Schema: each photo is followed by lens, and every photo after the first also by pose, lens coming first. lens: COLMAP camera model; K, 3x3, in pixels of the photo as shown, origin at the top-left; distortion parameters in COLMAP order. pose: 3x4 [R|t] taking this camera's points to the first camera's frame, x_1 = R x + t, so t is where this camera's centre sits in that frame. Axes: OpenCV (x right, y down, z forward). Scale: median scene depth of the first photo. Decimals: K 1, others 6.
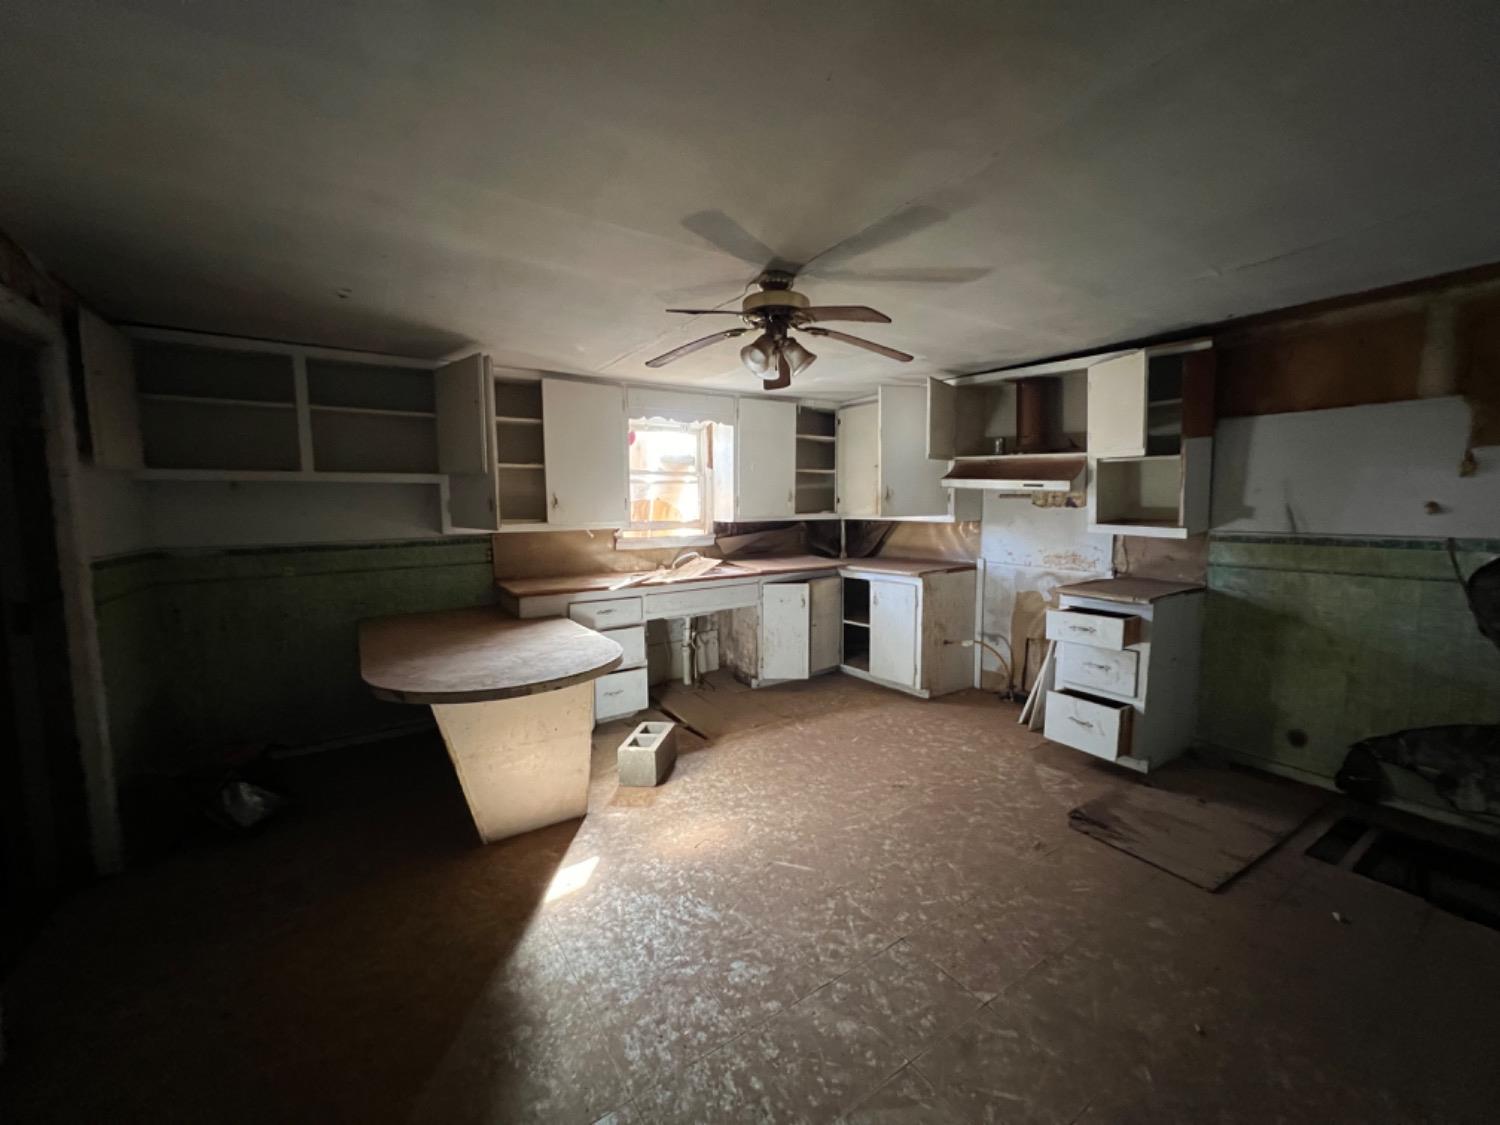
lens RADIAL K [[599.2, 0, 750.0], [0, 599.2, 562.5], [0, 0, 1]] dist [0.001290, 0.000348]
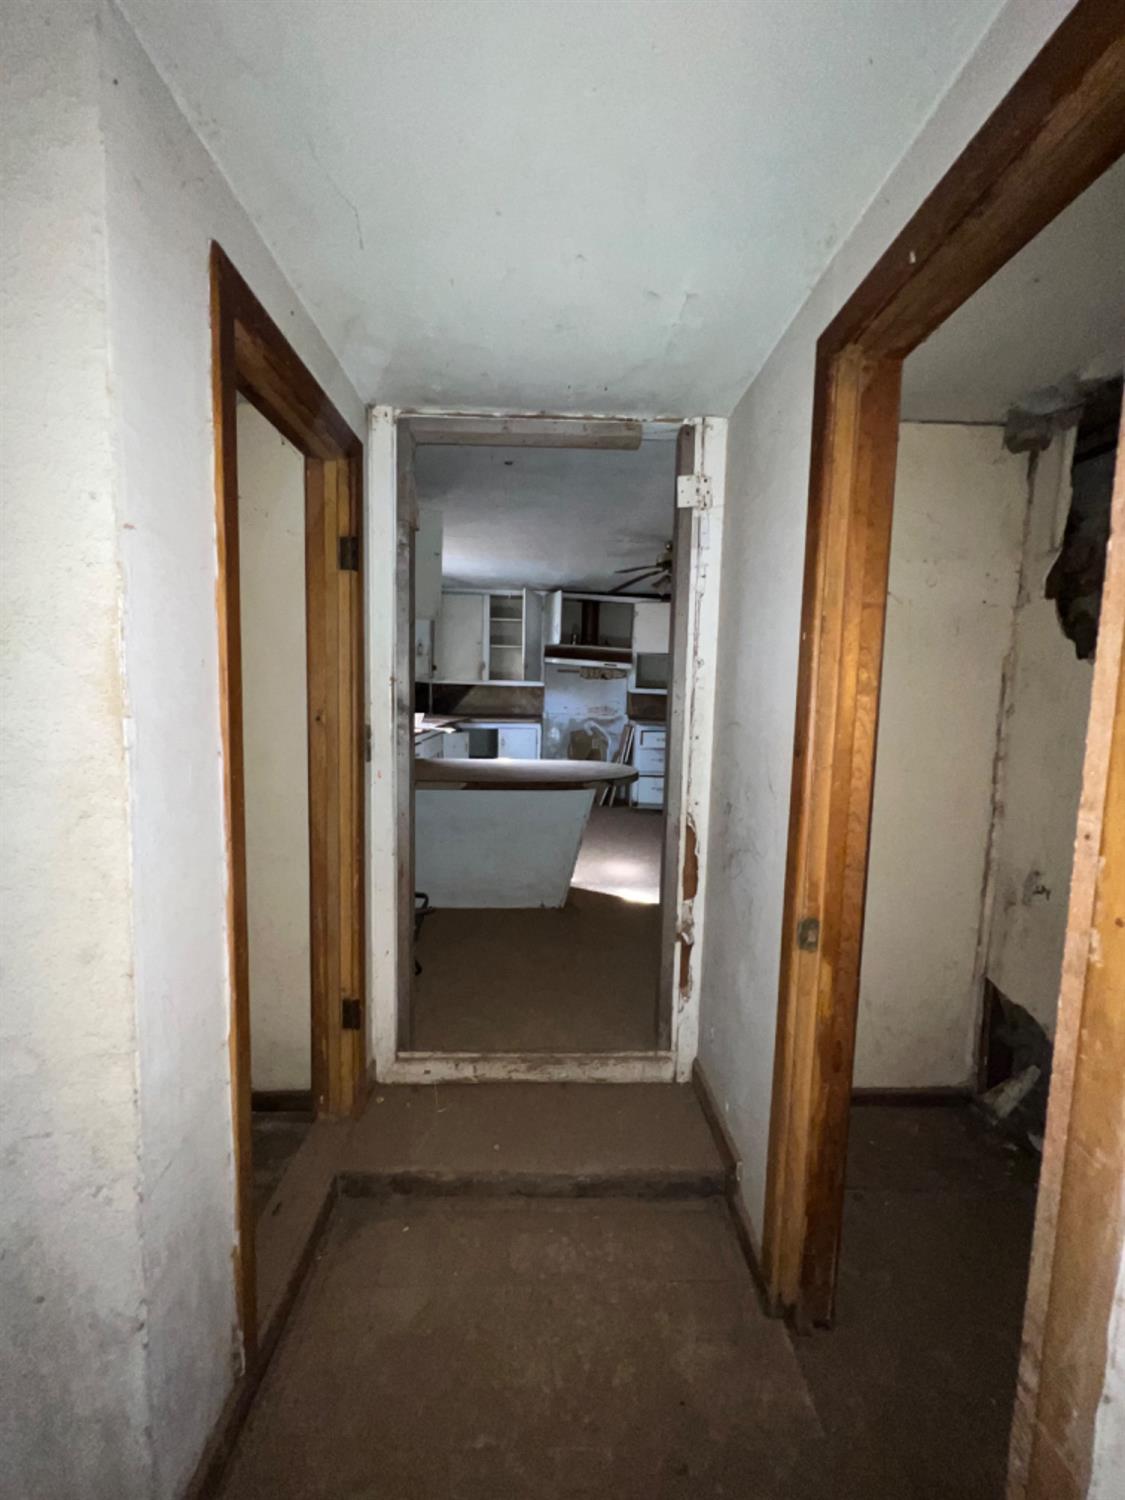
lens RADIAL K [[599.2, 0, 562.5], [0, 599.2, 750.0], [0, 0, 1]] dist [0.001290, 0.000348]
pose [[0.523585, -0.049754, 0.850520, -0.981403], [0.048821, 0.998405, 0.028350, 0.054938], [-0.850574, 0.026679, 0.525179, 0.189615]]
